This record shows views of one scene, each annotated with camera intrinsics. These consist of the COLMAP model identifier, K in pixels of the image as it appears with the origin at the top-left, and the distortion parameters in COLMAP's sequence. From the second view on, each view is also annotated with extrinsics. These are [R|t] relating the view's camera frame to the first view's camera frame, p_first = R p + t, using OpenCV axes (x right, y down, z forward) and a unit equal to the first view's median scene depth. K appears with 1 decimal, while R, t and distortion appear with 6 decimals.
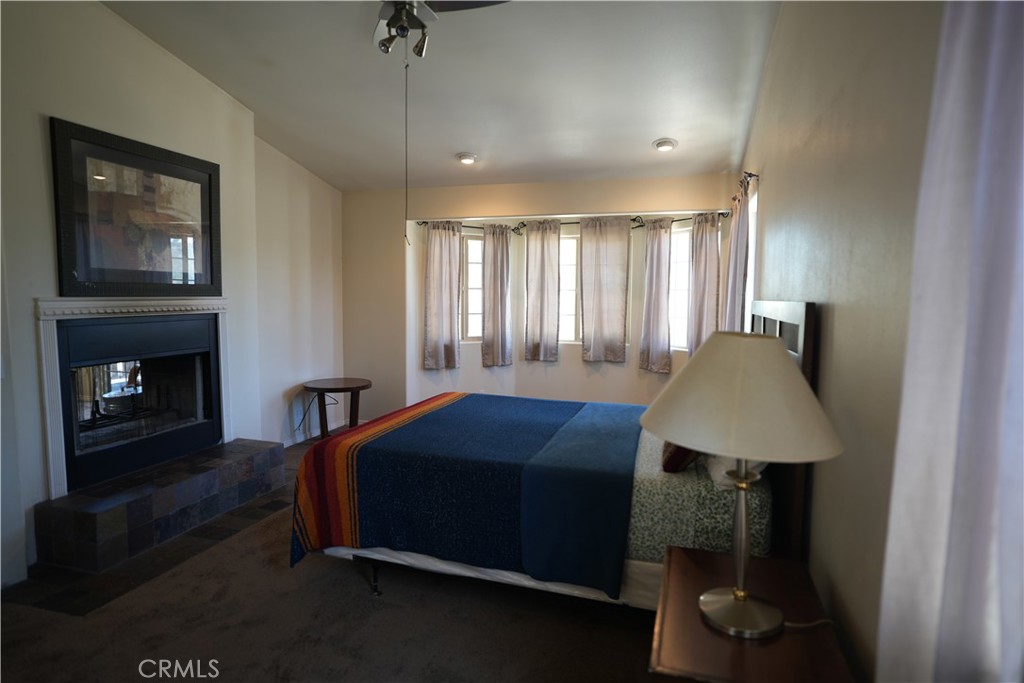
lens RADIAL K [[556.9, 0, 513.7], [0, 556.9, 339.1], [0, 0, 1]] dist [-0.053363, 0.041776]
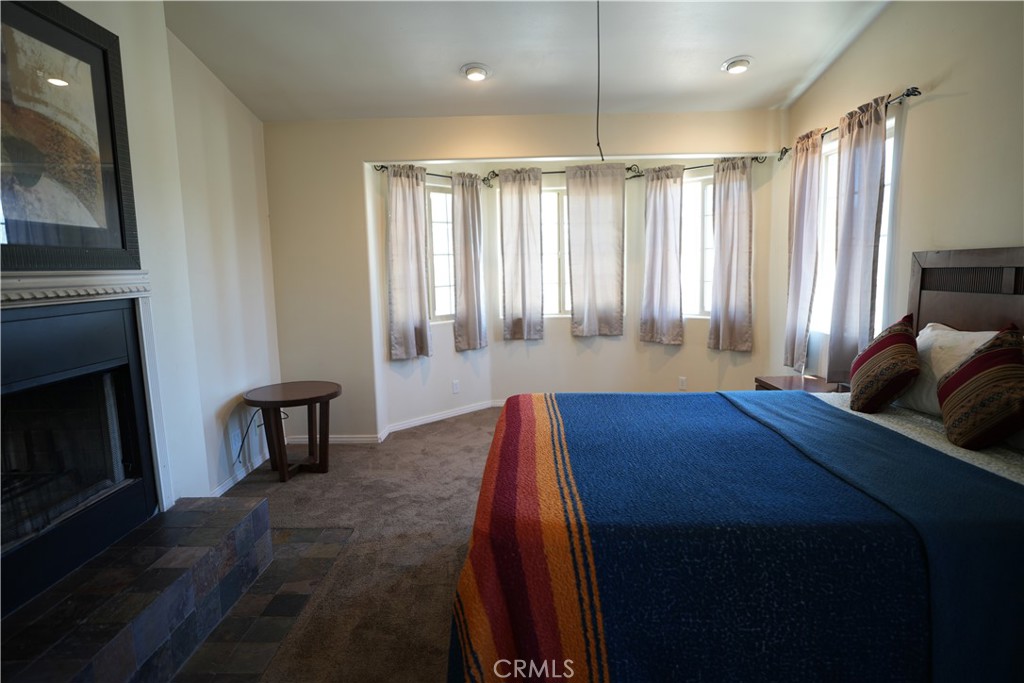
lens RADIAL K [[558.9, 0, 512.1], [0, 558.9, 339.1], [0, 0, 1]] dist [-0.048650, 0.034631]
pose [[0.961012, -0.065607, 0.268610, -0.204506], [0.052478, 0.997063, 0.055774, -0.010019], [-0.271481, -0.039504, 0.961633, 0.212113]]
